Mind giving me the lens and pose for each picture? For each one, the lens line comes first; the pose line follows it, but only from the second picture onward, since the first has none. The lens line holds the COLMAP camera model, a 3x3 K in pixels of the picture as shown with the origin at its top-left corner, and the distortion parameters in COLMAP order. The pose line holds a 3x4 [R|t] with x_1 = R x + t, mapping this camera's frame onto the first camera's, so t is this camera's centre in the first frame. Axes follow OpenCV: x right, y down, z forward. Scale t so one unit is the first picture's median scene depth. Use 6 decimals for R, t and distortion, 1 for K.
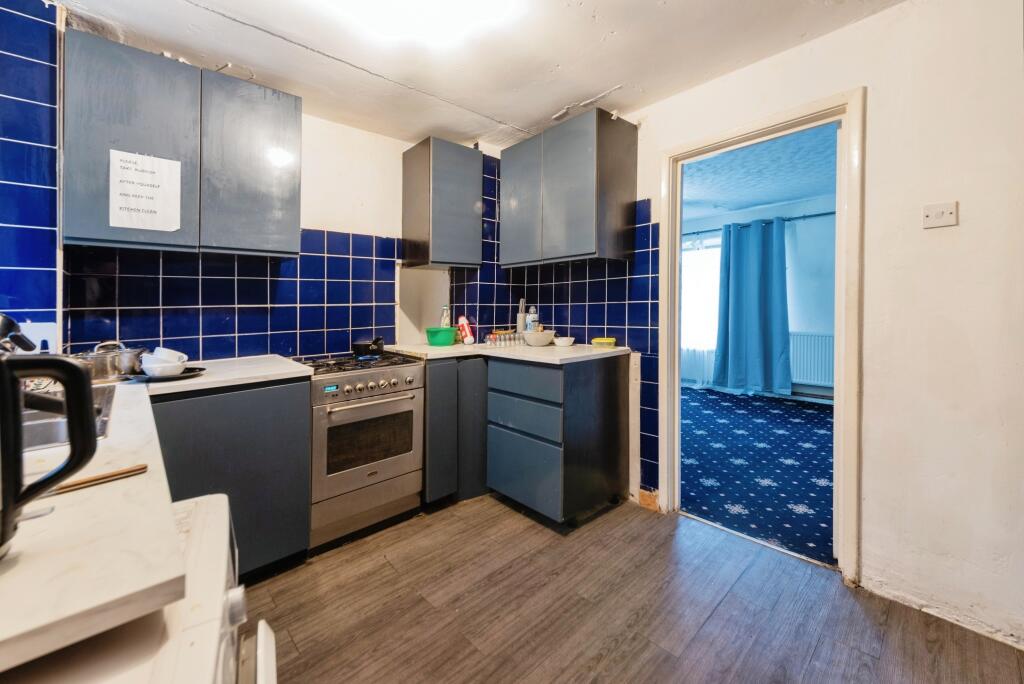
lens RADIAL K [[410.2, 0, 514.7], [0, 410.2, 305.3], [0, 0, 1]] dist [-0.000061, -0.000112]
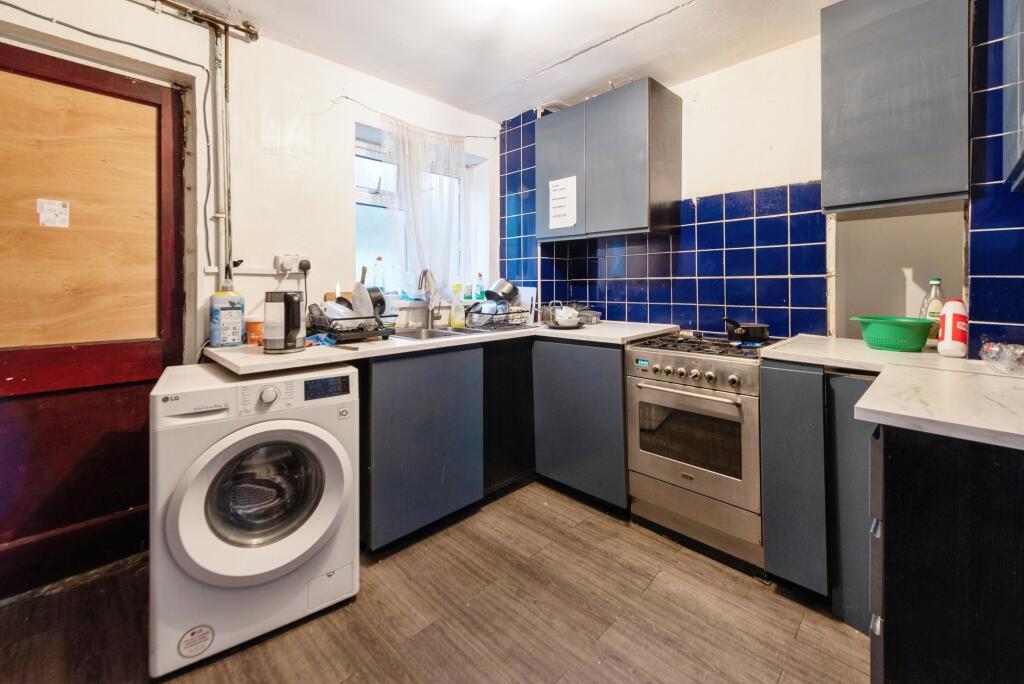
lens RADIAL K [[417.7, 0, 514.4], [0, 417.7, 275.9], [0, 0, 1]] dist [0.001410, 0.000268]
pose [[0.042005, -0.003594, -0.999111, 0.548458], [0.000048, 0.999994, -0.003595, -0.001335], [0.999117, 0.000103, 0.042005, 0.662667]]
